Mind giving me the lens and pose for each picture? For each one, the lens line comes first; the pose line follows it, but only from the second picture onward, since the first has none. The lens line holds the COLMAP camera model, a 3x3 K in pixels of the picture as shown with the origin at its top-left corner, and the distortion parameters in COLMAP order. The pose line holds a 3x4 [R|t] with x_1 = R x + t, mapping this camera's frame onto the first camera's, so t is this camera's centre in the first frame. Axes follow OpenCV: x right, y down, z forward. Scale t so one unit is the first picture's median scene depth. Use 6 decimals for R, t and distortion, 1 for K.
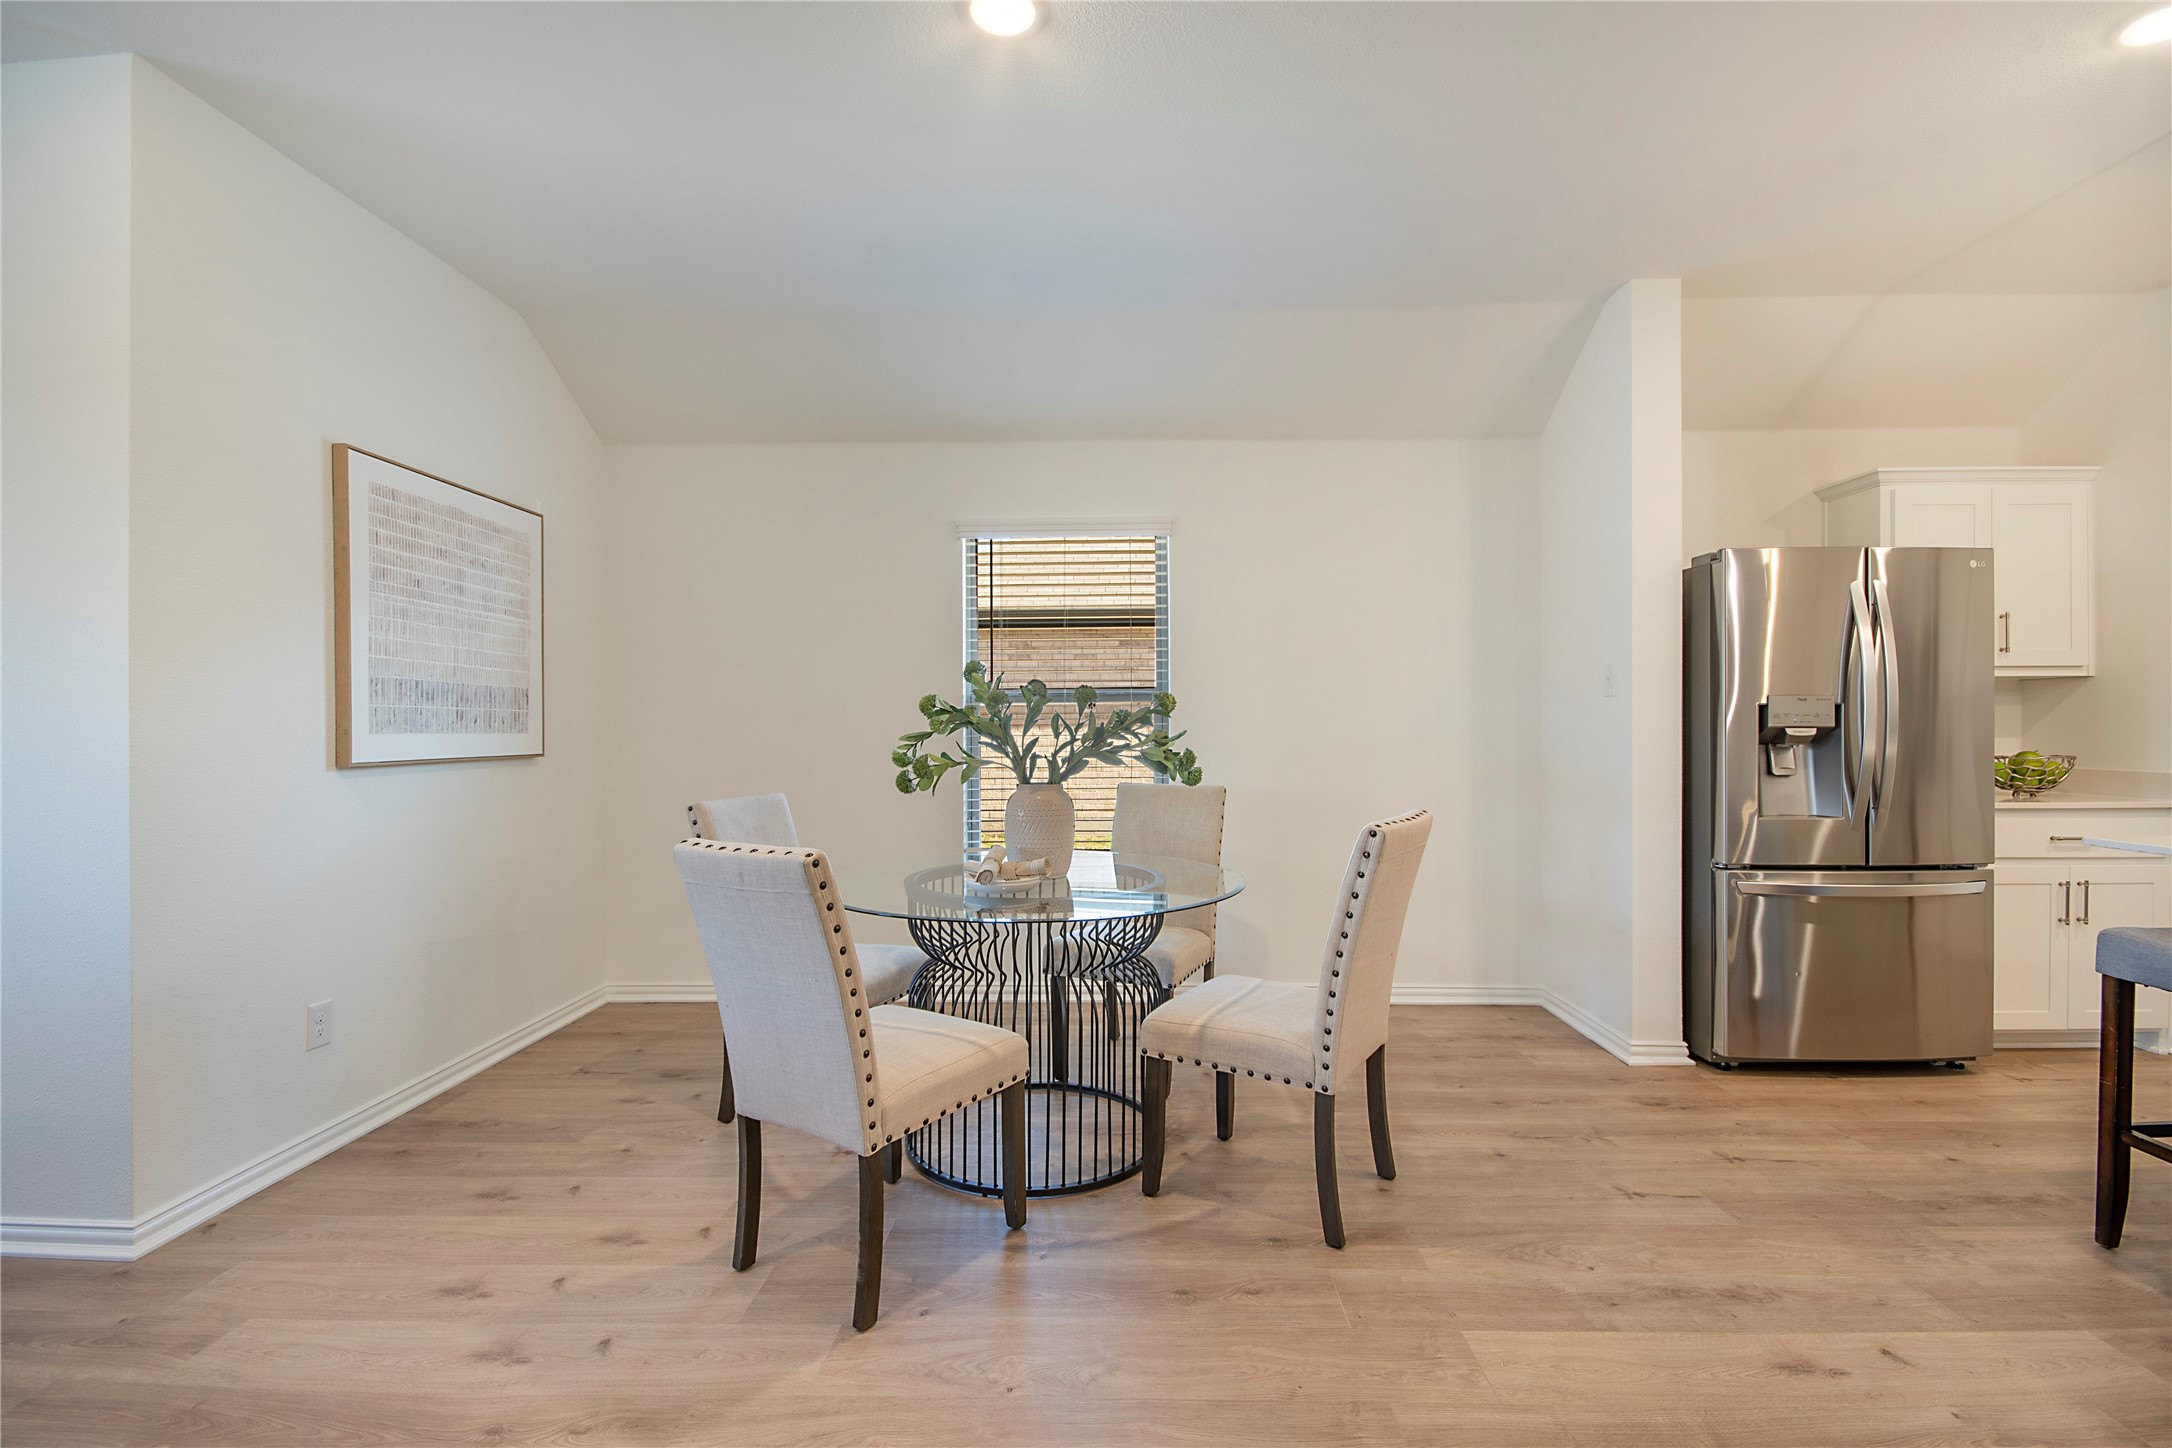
lens RADIAL K [[959.5, 0, 1121.8], [0, 959.5, 735.2], [0, 0, 1]] dist [0.001530, -0.005303]
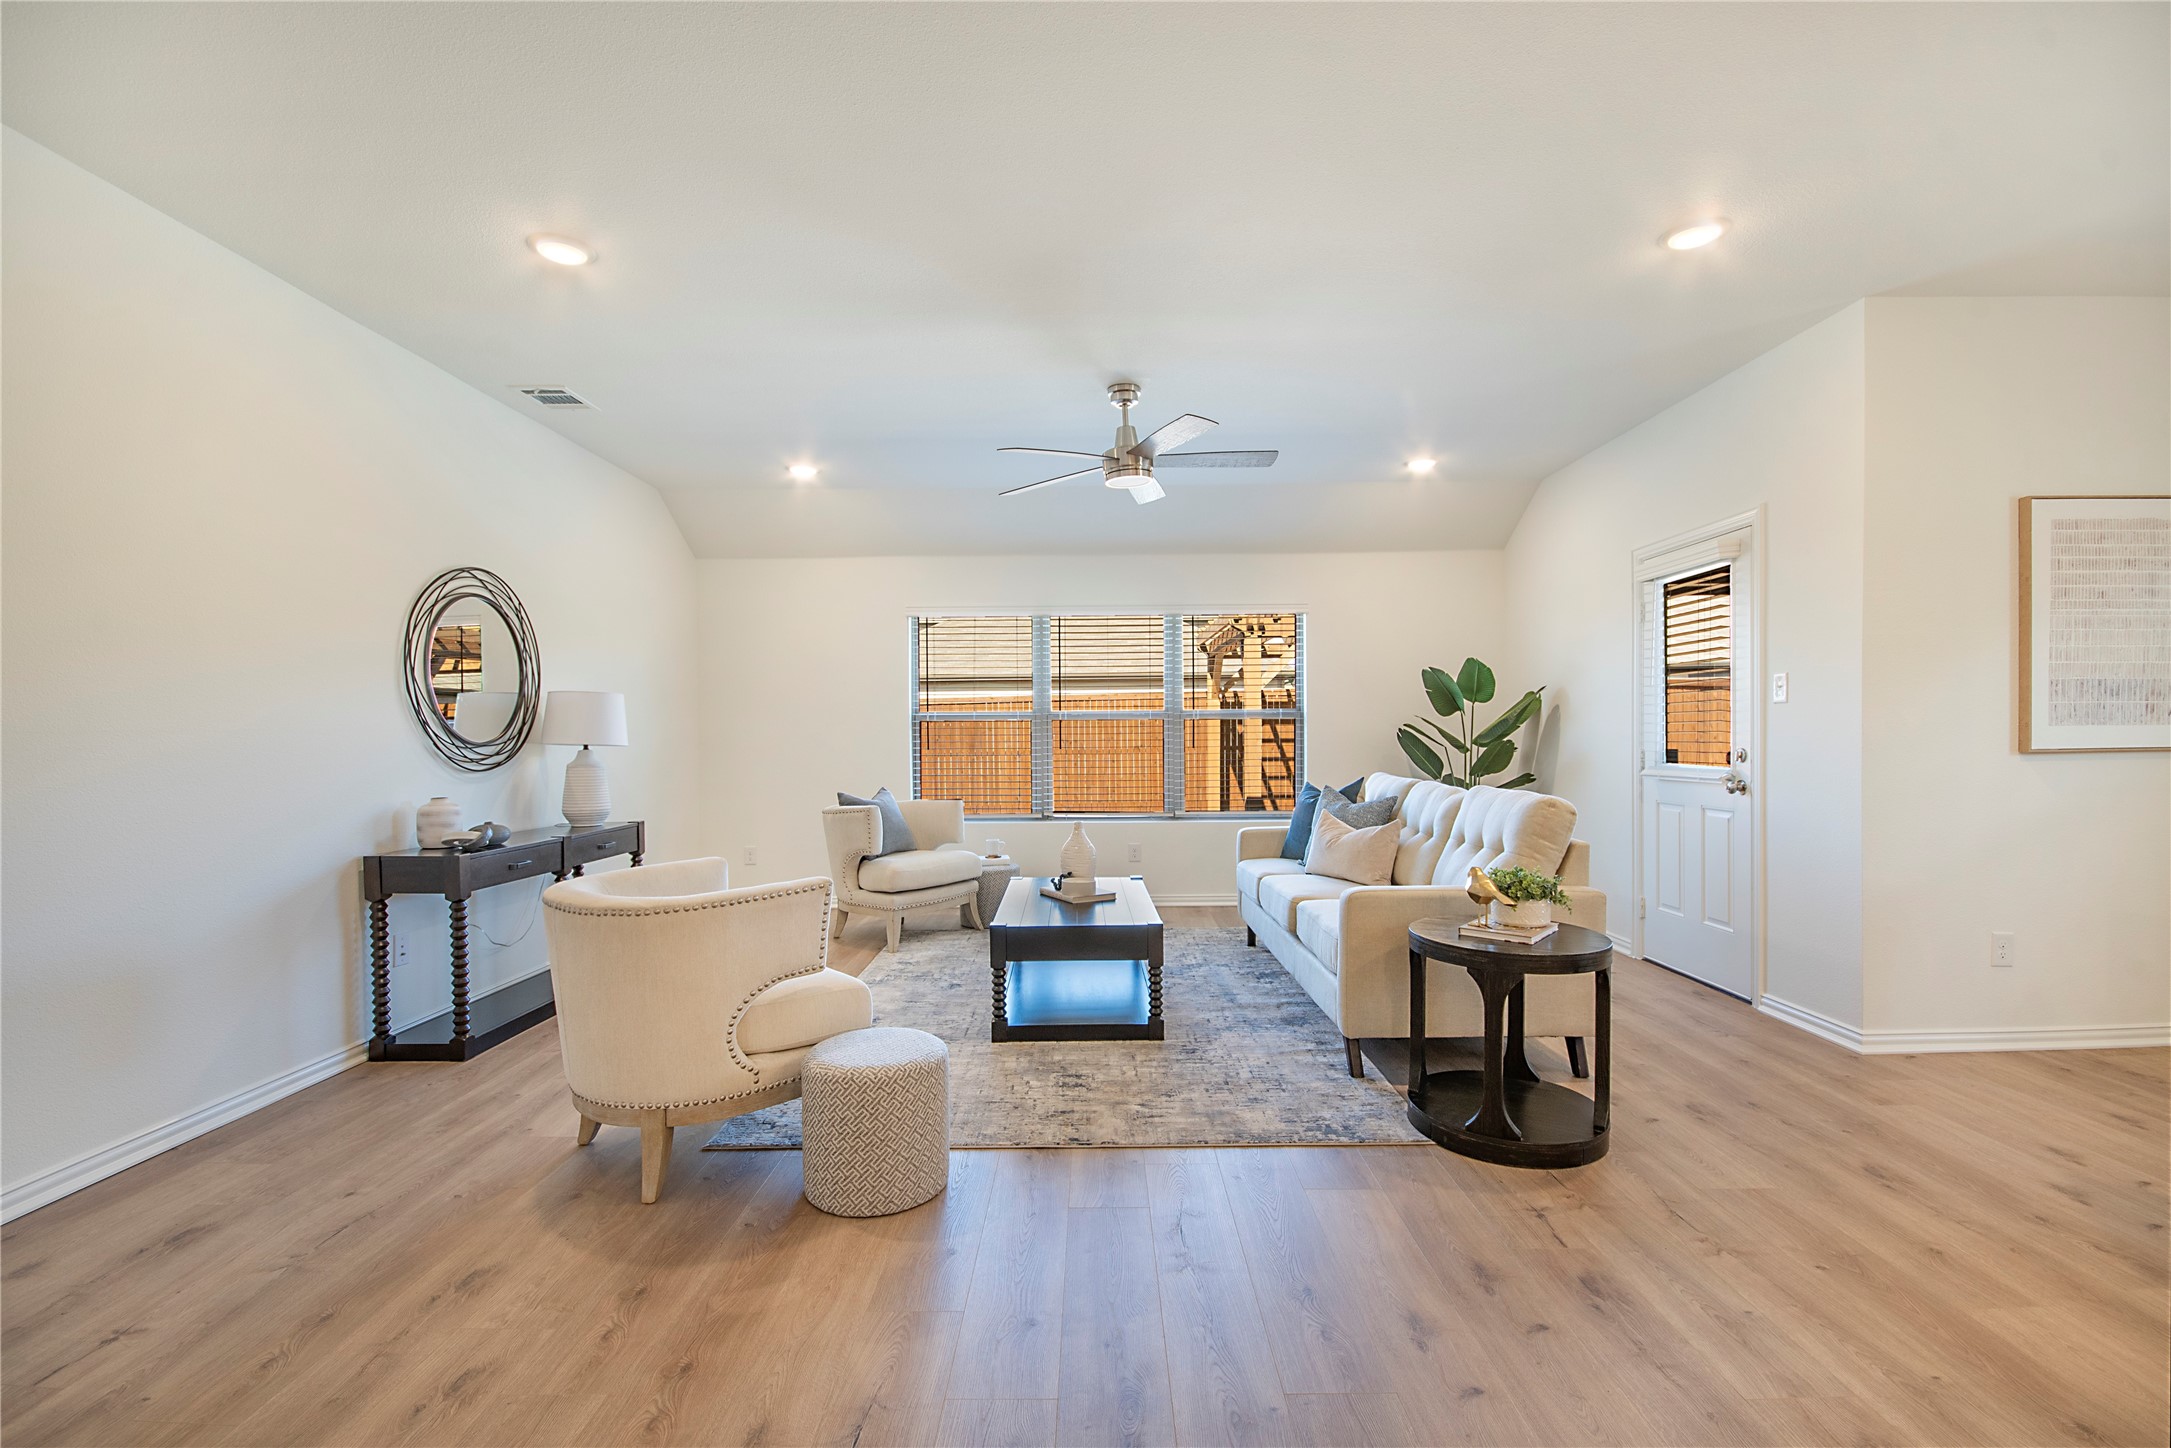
lens RADIAL K [[959.1, 0, 1088.7], [0, 959.1, 742.8], [0, 0, 1]] dist [0.001530, -0.005303]
pose [[0.016507, 0.012847, -0.999781, 0.405503], [0.005065, 0.999904, 0.012933, -0.001880], [0.999851, -0.005277, 0.016440, -0.243465]]
